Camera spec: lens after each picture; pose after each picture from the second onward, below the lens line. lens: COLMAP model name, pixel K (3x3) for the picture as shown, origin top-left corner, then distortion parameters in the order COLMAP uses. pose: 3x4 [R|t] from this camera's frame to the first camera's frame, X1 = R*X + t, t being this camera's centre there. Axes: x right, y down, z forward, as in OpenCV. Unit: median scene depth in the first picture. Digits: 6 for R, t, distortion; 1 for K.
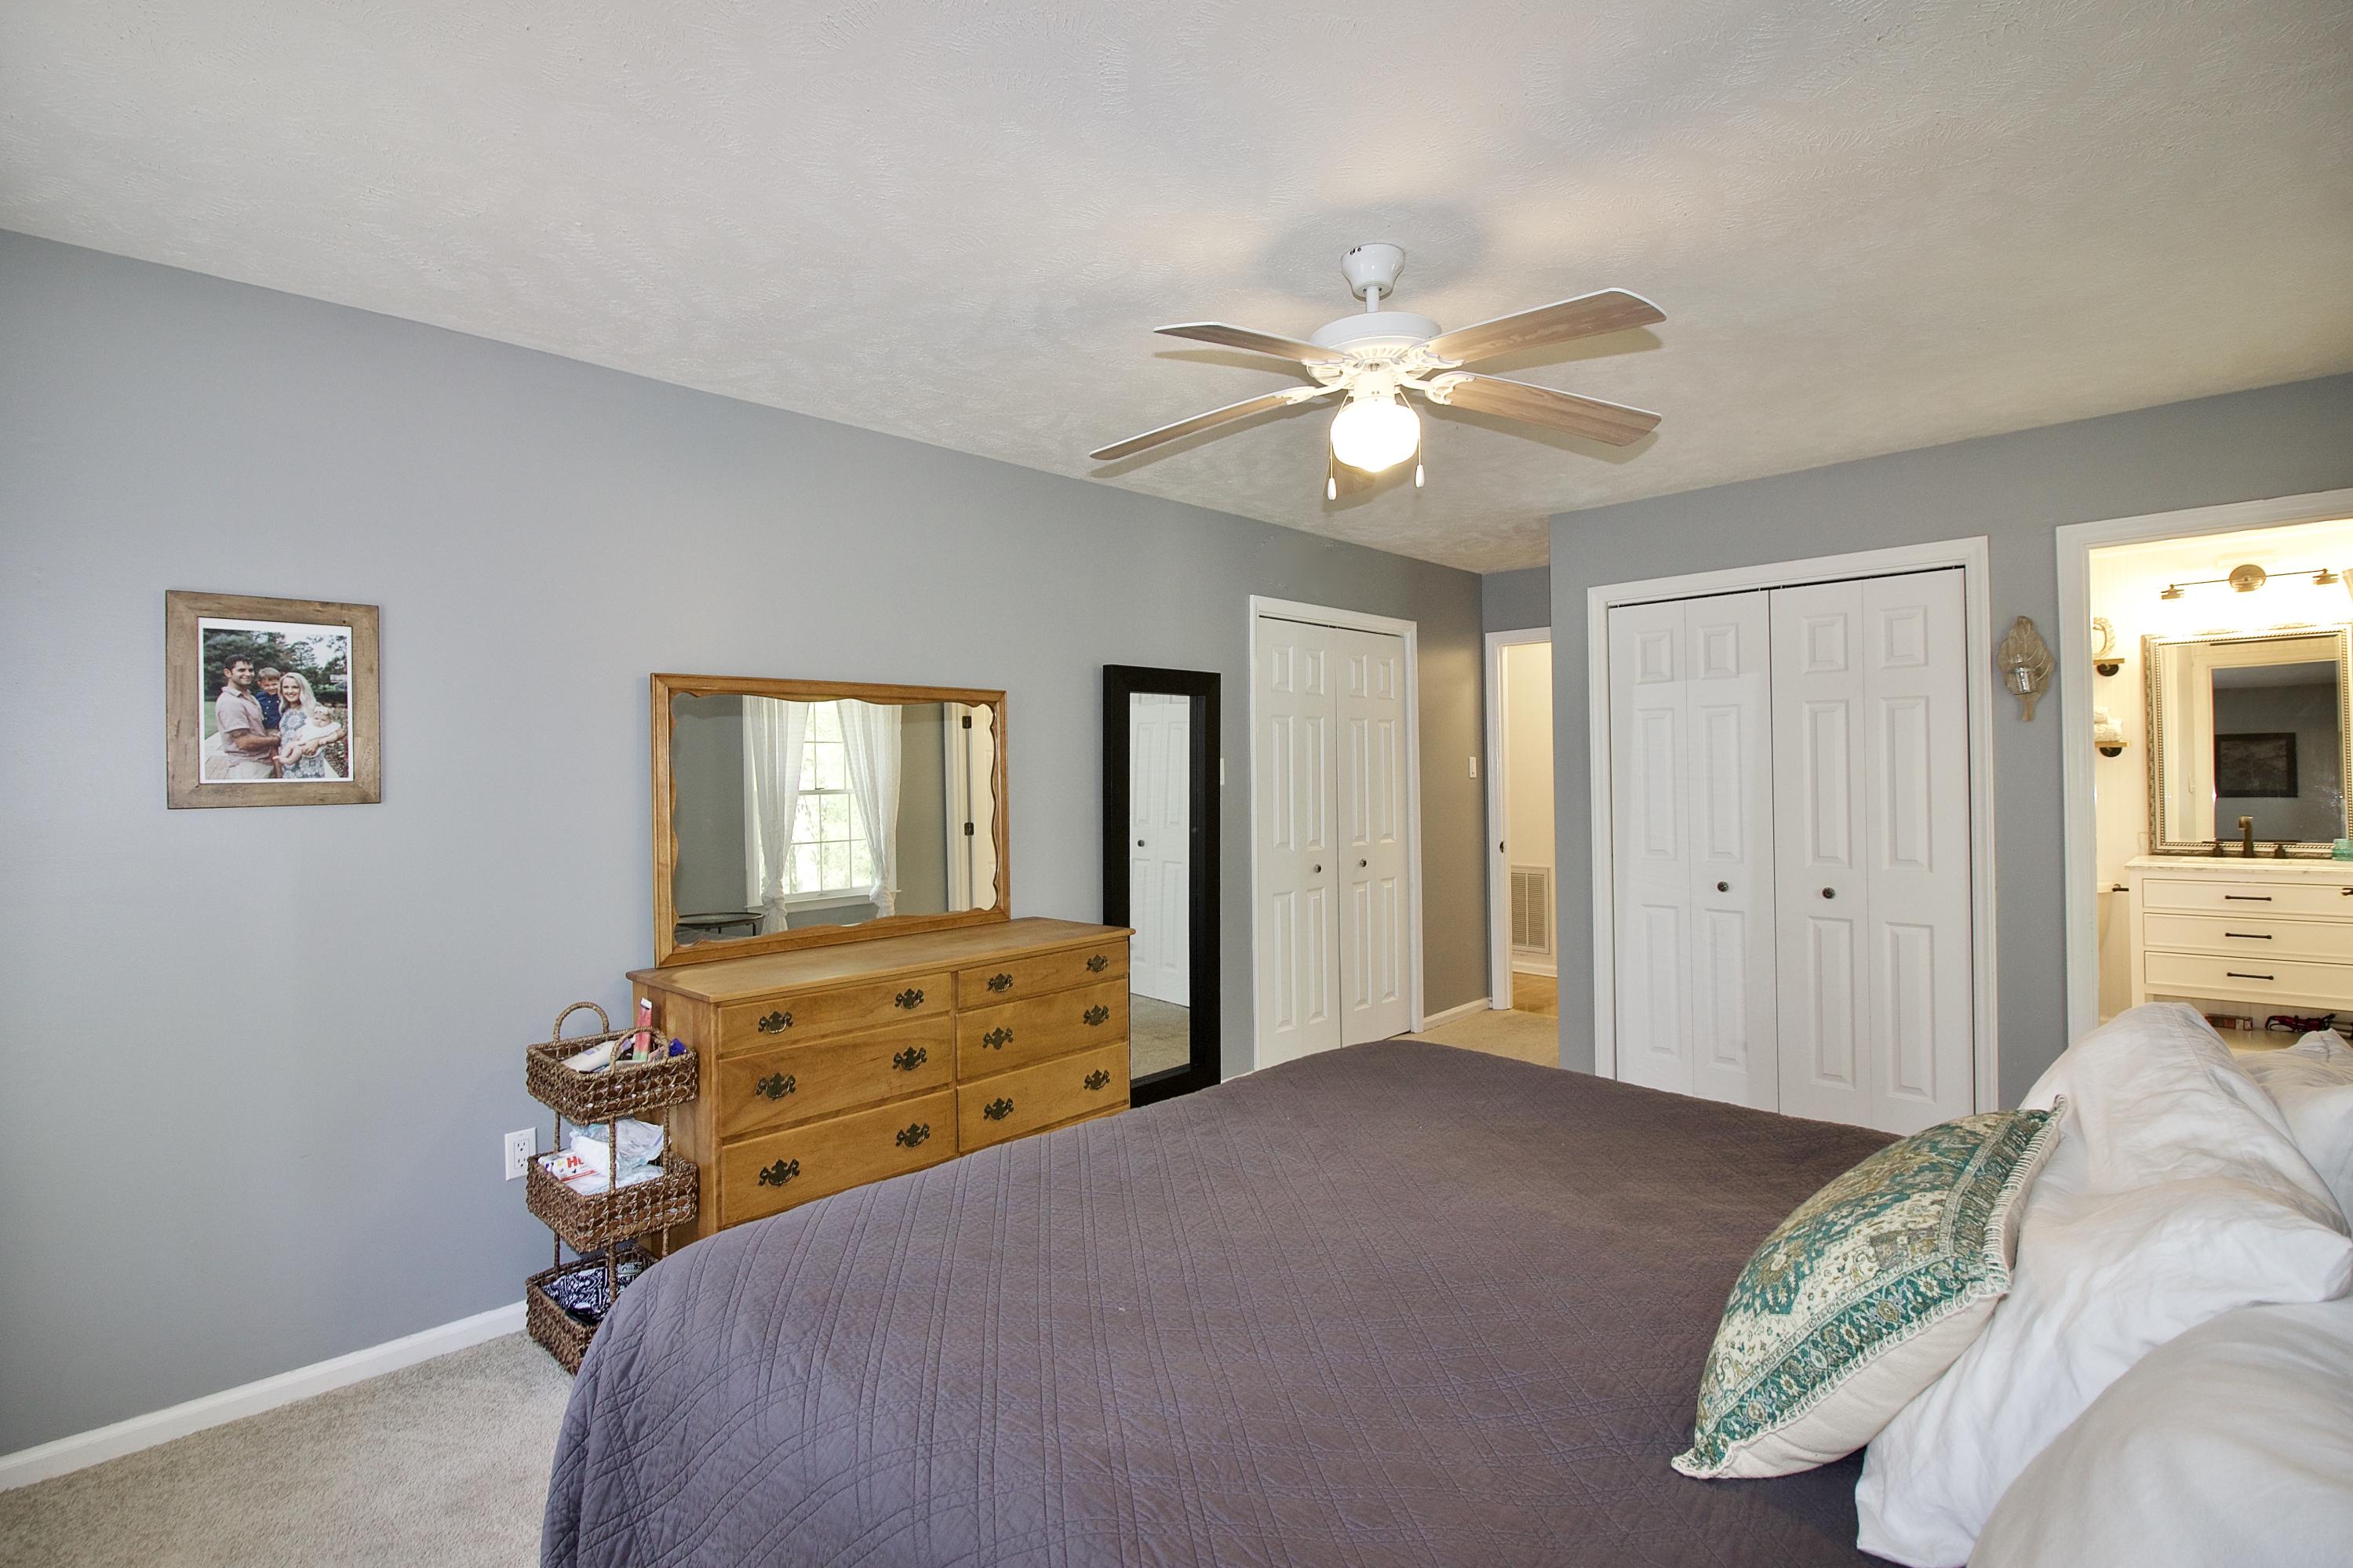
lens RADIAL K [[1107.5, 0, 1156.9], [0, 1107.5, 767.4], [0, 0, 1]] dist [0.000288, -0.011132]
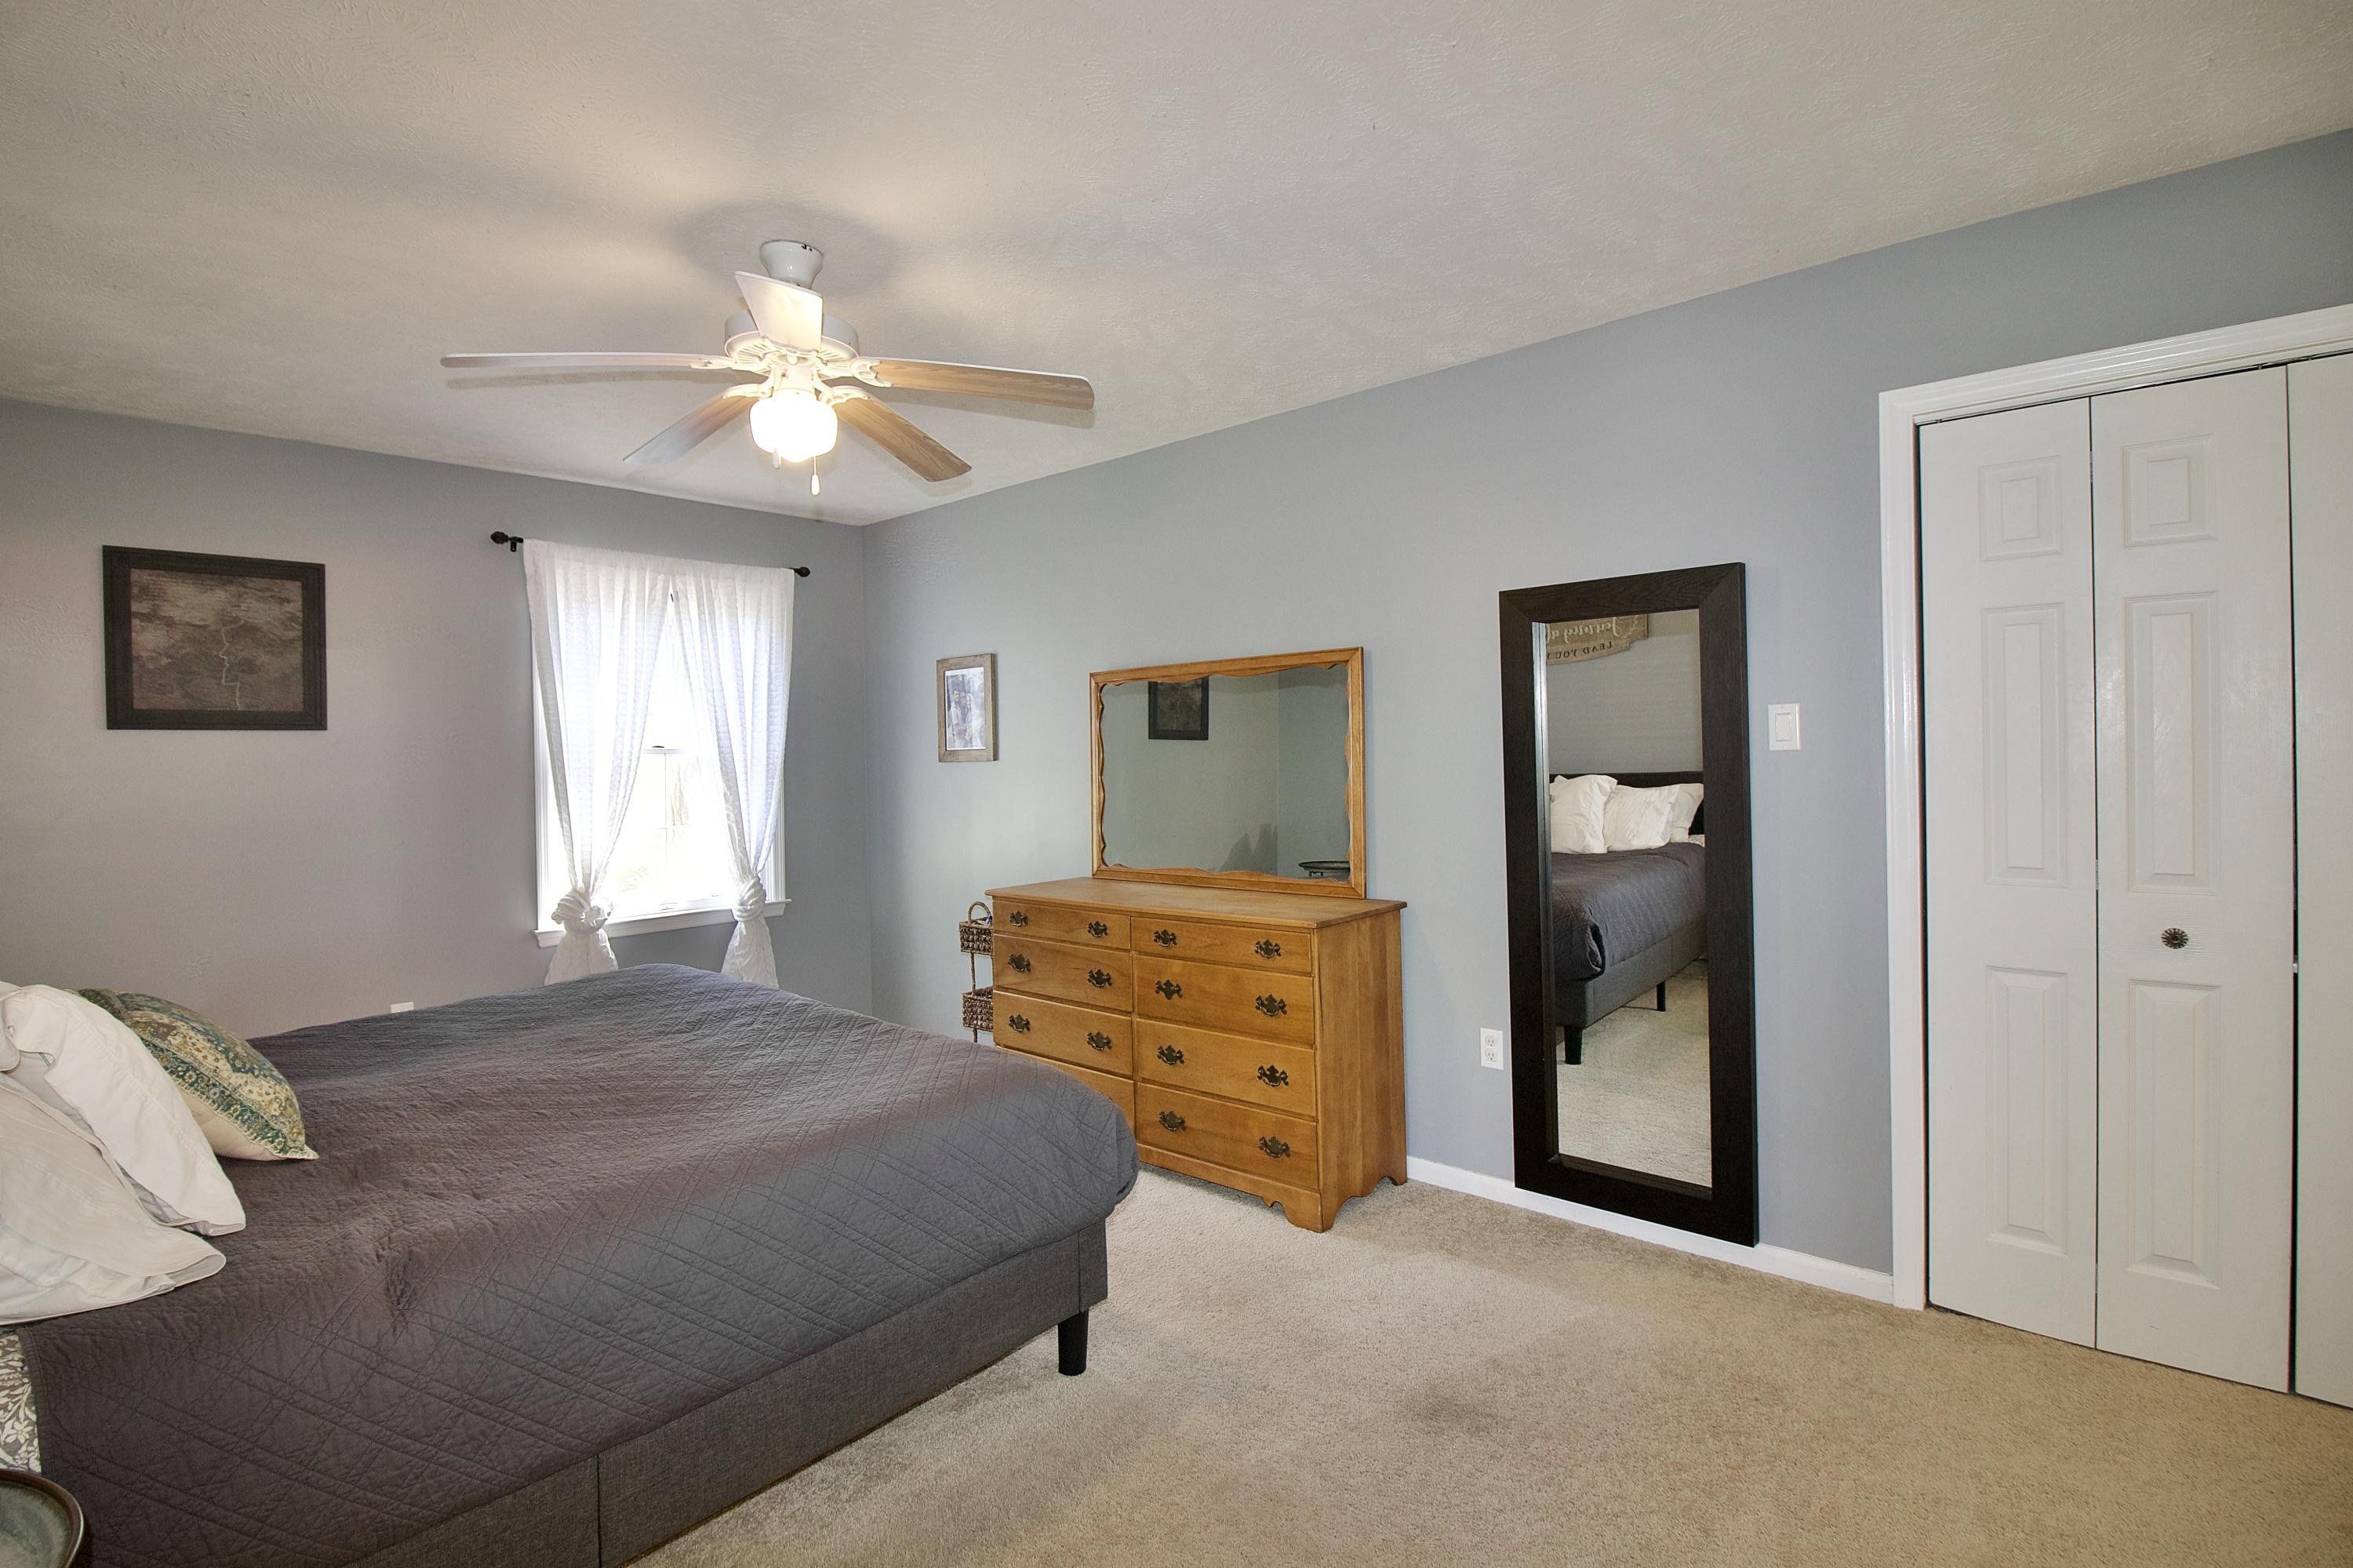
lens RADIAL K [[1107.7, 0, 1156.9], [0, 1107.7, 767.4], [0, 0, 1]] dist [0.000288, -0.011132]
pose [[0.055363, 0.024728, -0.998160, 0.961712], [0.023837, 0.999376, 0.026080, 0.001537], [0.998182, -0.025237, 0.054740, 0.976054]]
